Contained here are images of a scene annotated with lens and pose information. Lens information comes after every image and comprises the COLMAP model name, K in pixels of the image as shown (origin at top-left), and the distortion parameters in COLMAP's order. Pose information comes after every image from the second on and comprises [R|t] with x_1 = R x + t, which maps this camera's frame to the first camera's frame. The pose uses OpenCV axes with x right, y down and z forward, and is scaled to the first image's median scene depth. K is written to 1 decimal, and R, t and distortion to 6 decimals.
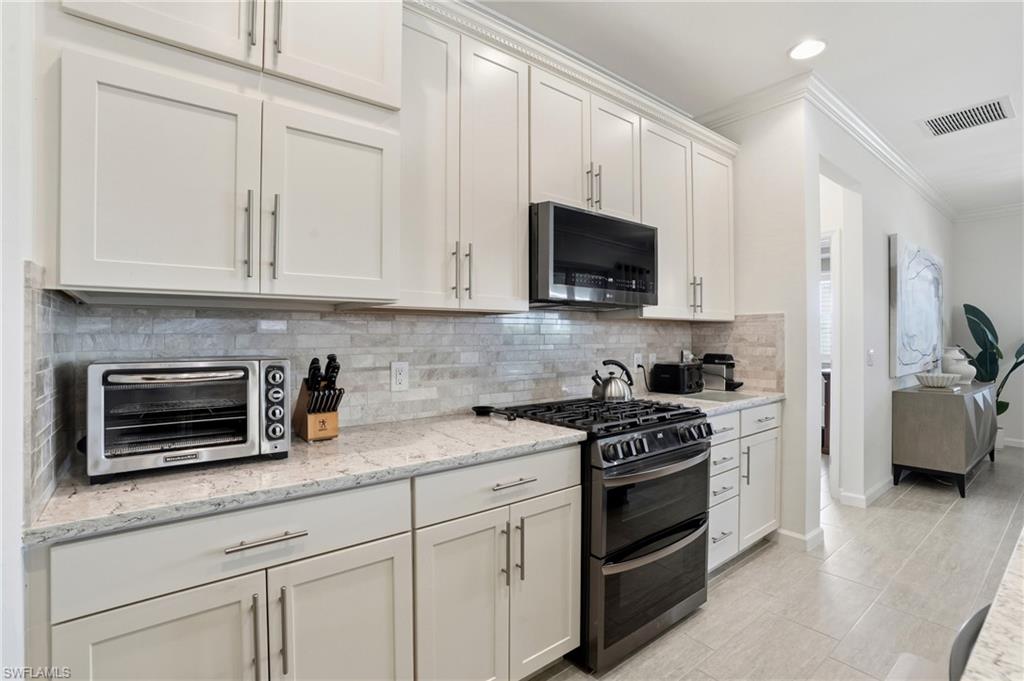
lens RADIAL K [[482.3, 0, 502.9], [0, 482.3, 338.2], [0, 0, 1]] dist [-0.033802, 0.000957]
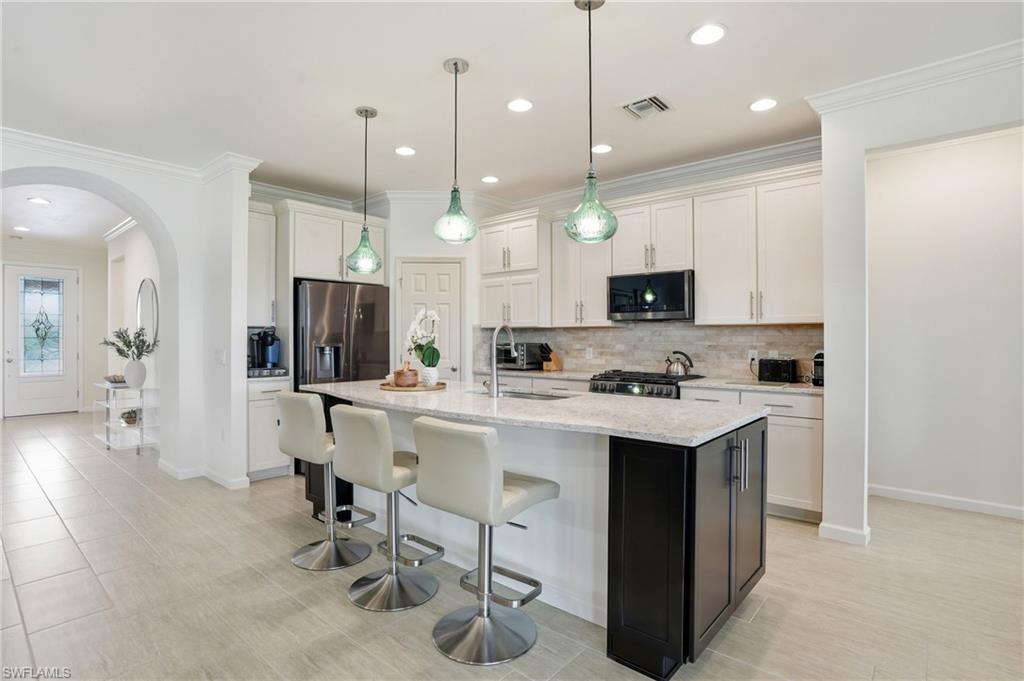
lens RADIAL K [[503.0, 0, 512.0], [0, 503.0, 340.5], [0, 0, 1]] dist [-0.001974, 0.000141]
pose [[0.199813, 0.011366, -0.979768, 2.432933], [0.001558, 0.999928, 0.011918, -0.018949], [0.979833, -0.003908, 0.199781, 0.110455]]
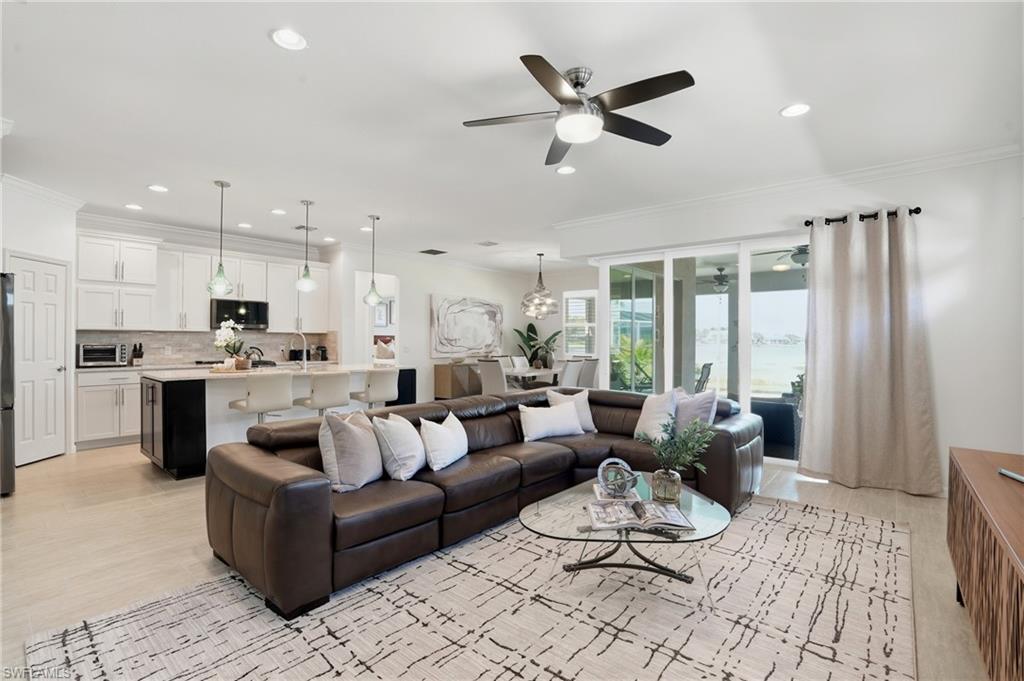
lens RADIAL K [[482.3, 0, 502.9], [0, 482.3, 338.2], [0, 0, 1]] dist [-0.033802, 0.000957]
pose [[0.981713, 0.009867, 0.190109, 1.544652], [-0.009700, 0.999951, -0.001808, -0.023729], [-0.190117, -0.000069, 0.981761, -2.849724]]
